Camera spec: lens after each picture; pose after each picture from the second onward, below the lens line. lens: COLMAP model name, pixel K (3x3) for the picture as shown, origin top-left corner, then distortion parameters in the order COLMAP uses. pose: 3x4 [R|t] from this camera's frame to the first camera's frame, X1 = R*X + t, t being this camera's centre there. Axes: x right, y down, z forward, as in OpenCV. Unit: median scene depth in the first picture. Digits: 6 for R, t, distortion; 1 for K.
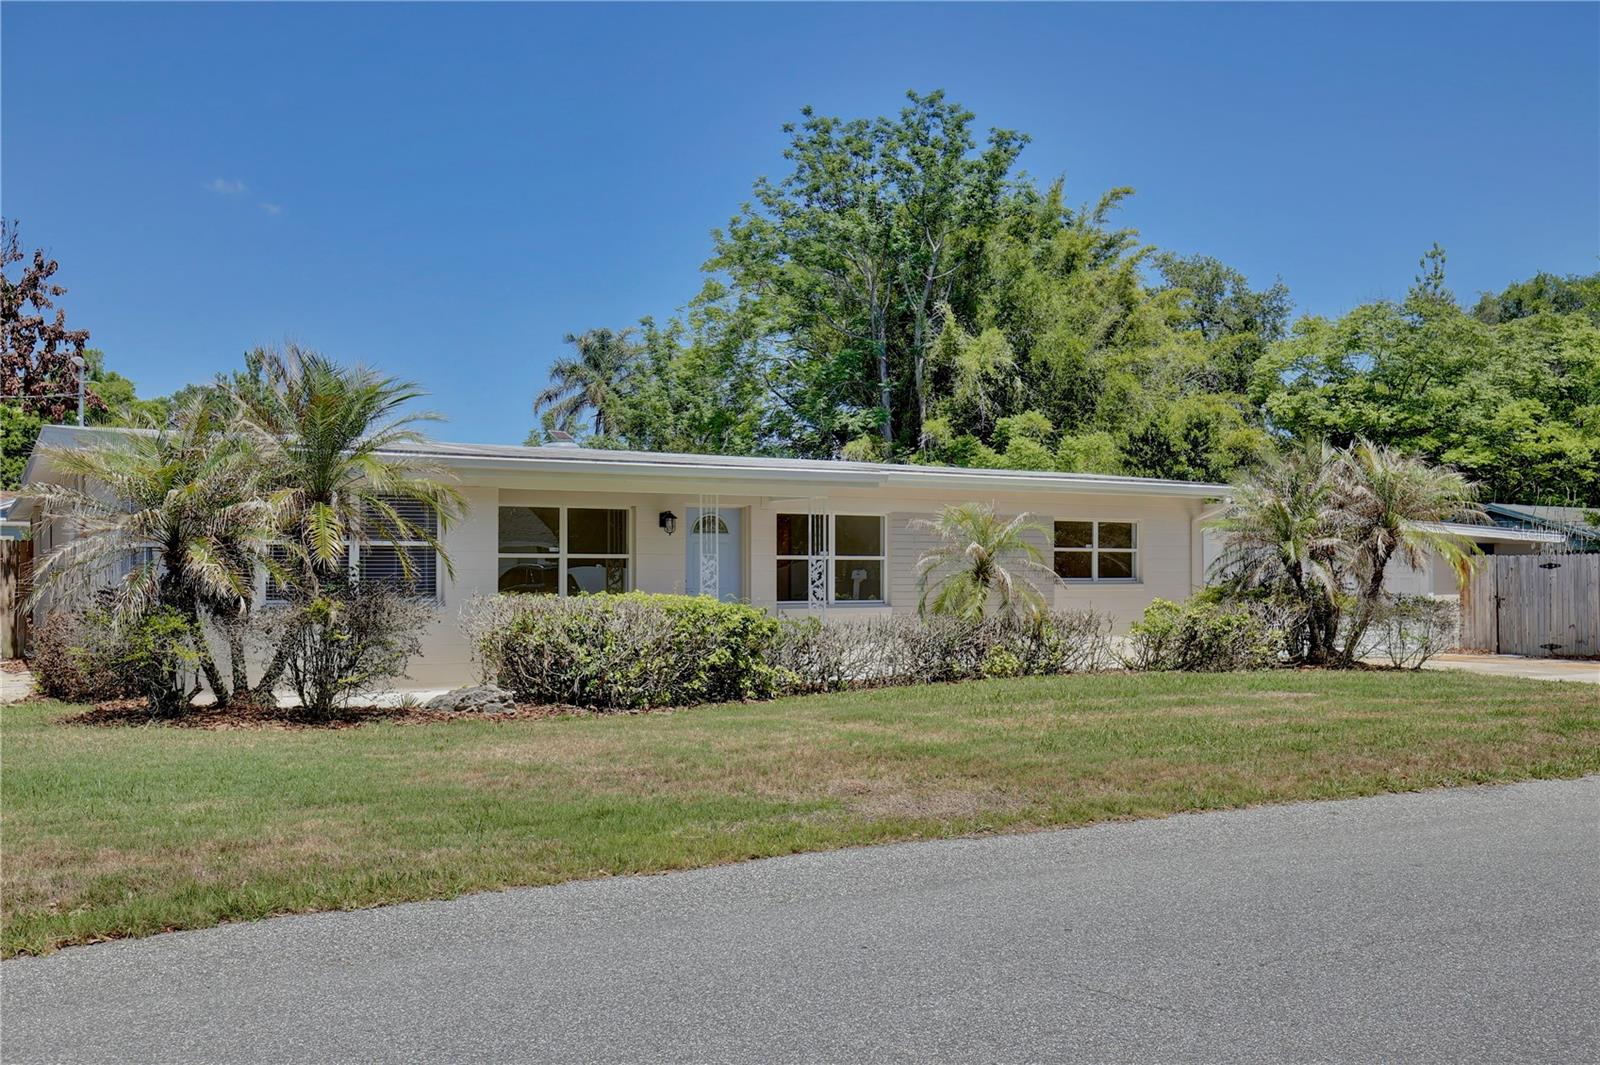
lens RADIAL K [[1569.4, 0, 800.0], [0, 1569.4, 532.5], [0, 0, 1]] dist [0.041106, 0.004278]
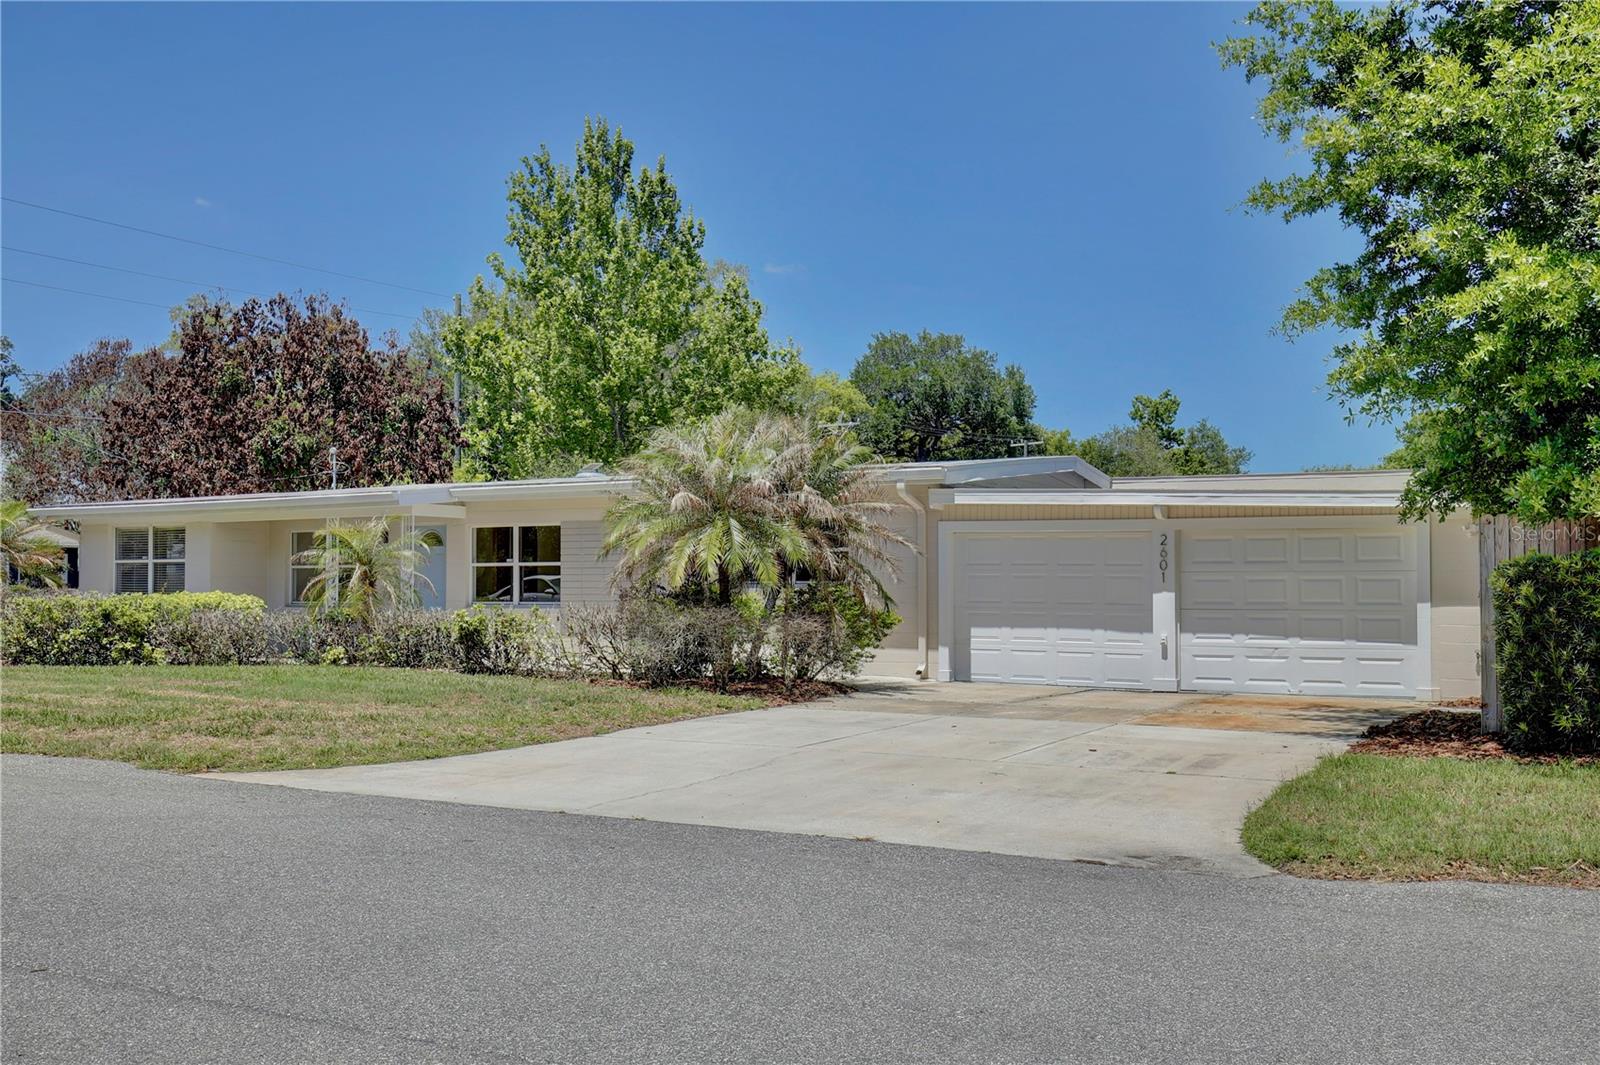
lens RADIAL K [[1518.6, 0, 794.4], [0, 1518.6, 562.1], [0, 0, 1]] dist [0.008750, 0.106345]
pose [[0.442736, -0.014394, -0.896536, 0.439488], [0.024087, 0.999701, -0.004155, 0.009602], [0.896328, -0.019755, 0.442950, 0.272093]]
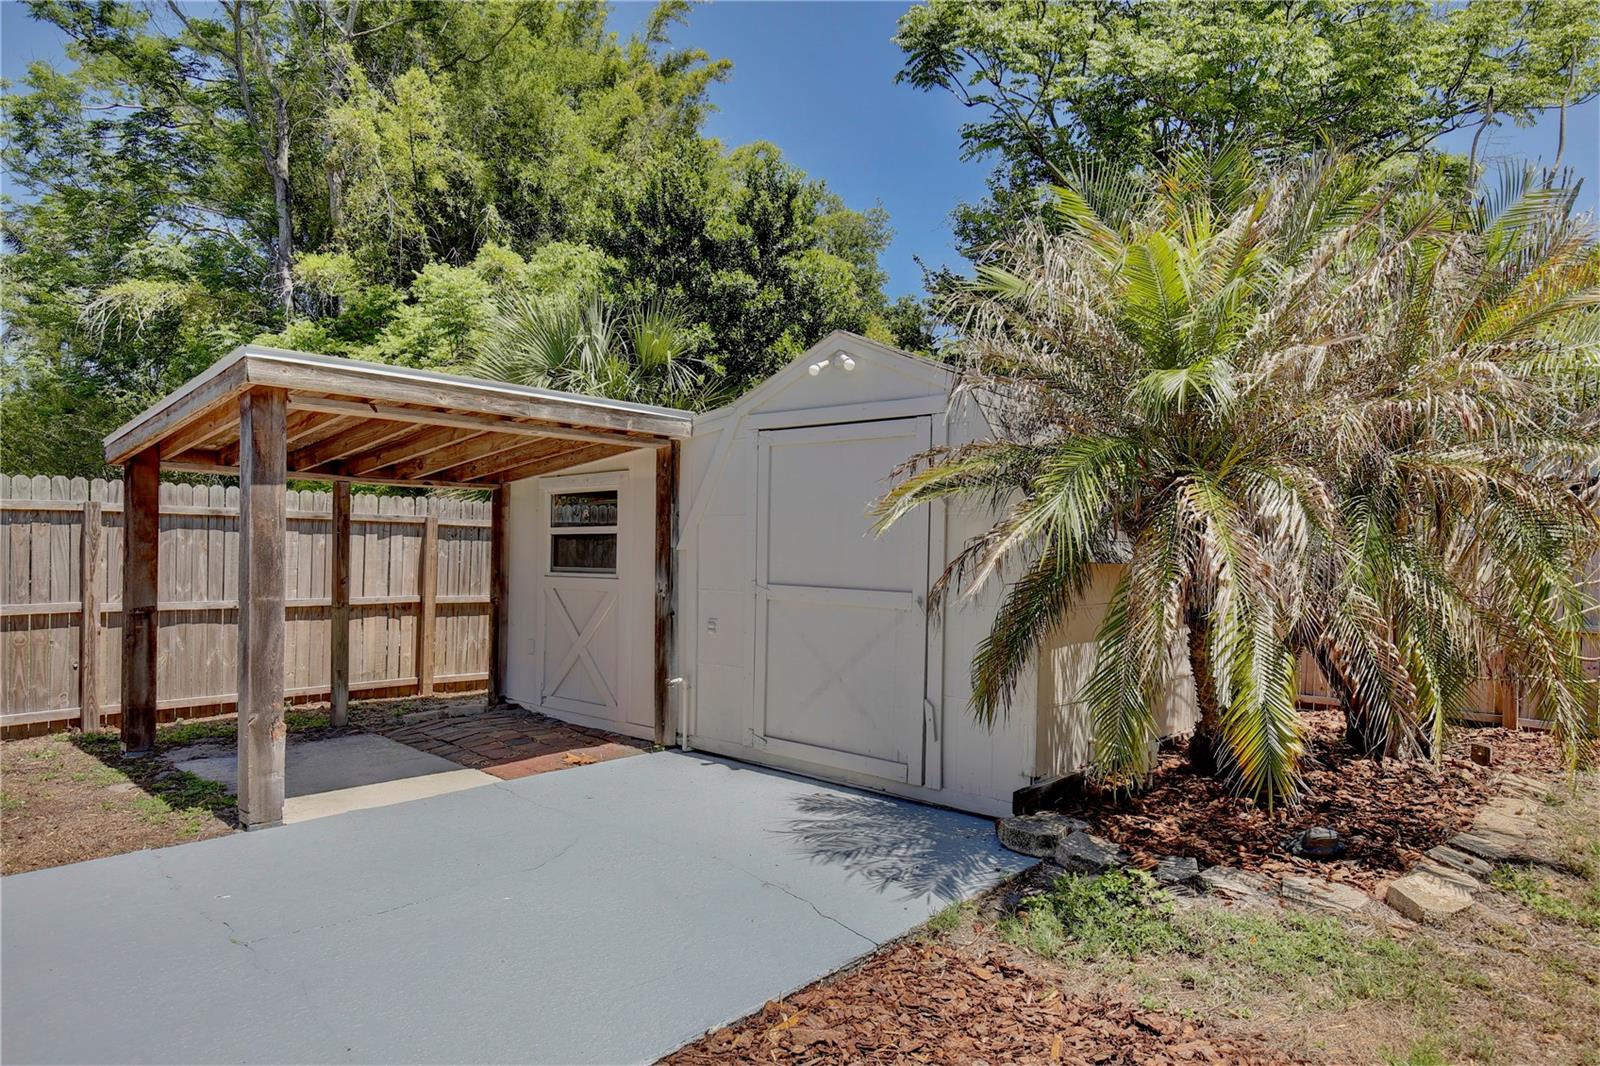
lens RADIAL K [[926.3, 0, 747.8], [0, 926.3, 556.4], [0, 0, 1]] dist [-0.000331, -0.000022]
pose [[0.982919, 0.002237, 0.184026, 0.170947], [-0.008278, 0.999452, 0.032065, 0.021616], [-0.183854, -0.033041, 0.982398, 0.638528]]
